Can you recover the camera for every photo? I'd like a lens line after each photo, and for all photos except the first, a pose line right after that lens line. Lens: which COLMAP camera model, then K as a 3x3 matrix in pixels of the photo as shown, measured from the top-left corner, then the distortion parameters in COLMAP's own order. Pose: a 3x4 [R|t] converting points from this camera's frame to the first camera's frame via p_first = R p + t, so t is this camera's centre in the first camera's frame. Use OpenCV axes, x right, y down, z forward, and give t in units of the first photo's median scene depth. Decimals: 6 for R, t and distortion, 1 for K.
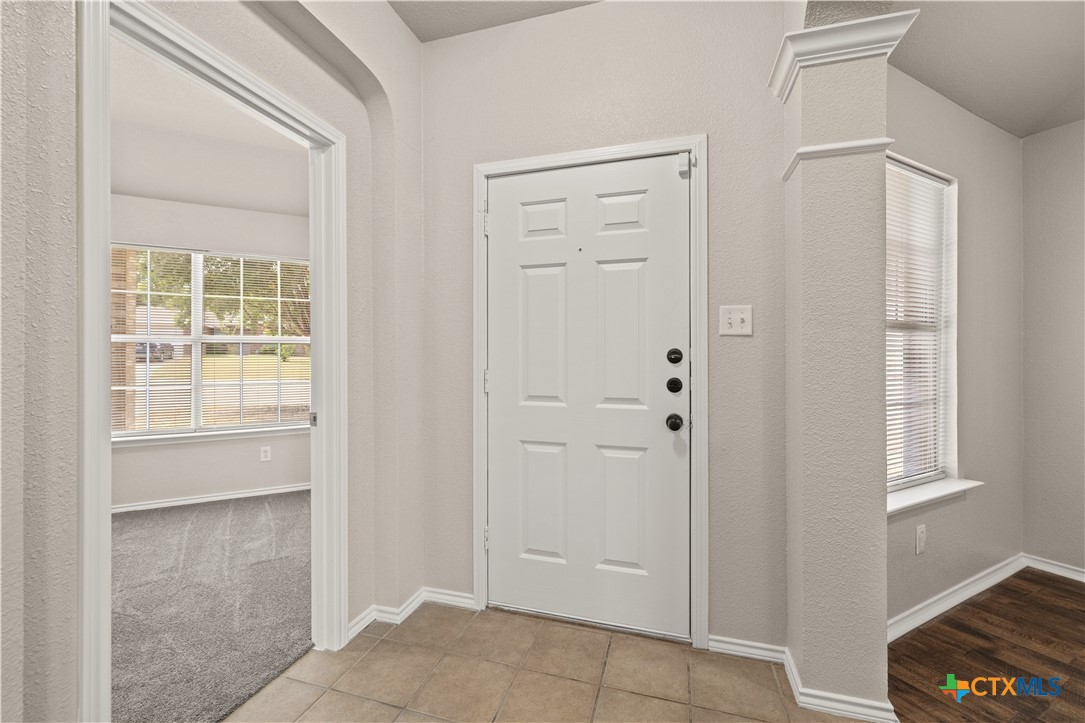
lens RADIAL K [[455.1, 0, 536.5], [0, 455.1, 355.2], [0, 0, 1]] dist [0.000025, 0.000062]
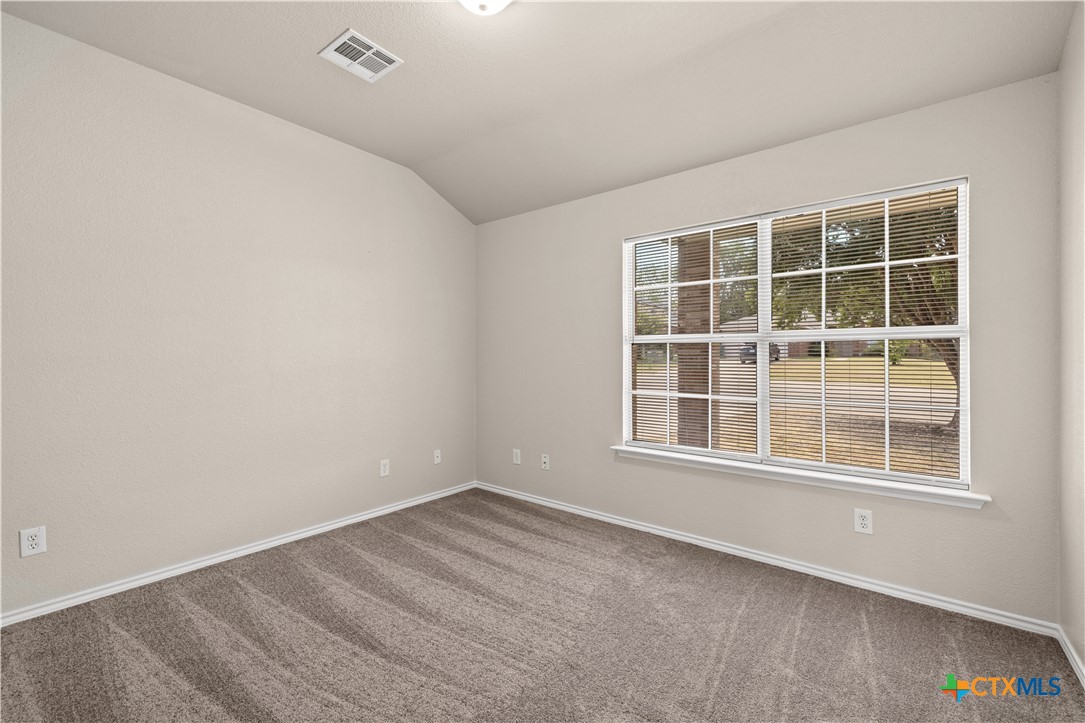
lens RADIAL K [[455.1, 0, 536.5], [0, 455.1, 355.2], [0, 0, 1]] dist [0.000025, 0.000062]
pose [[0.388207, -0.003644, -0.921565, -0.207204], [0.000077, 0.999992, -0.003922, -0.001049], [0.921572, 0.001452, 0.388204, 0.367808]]
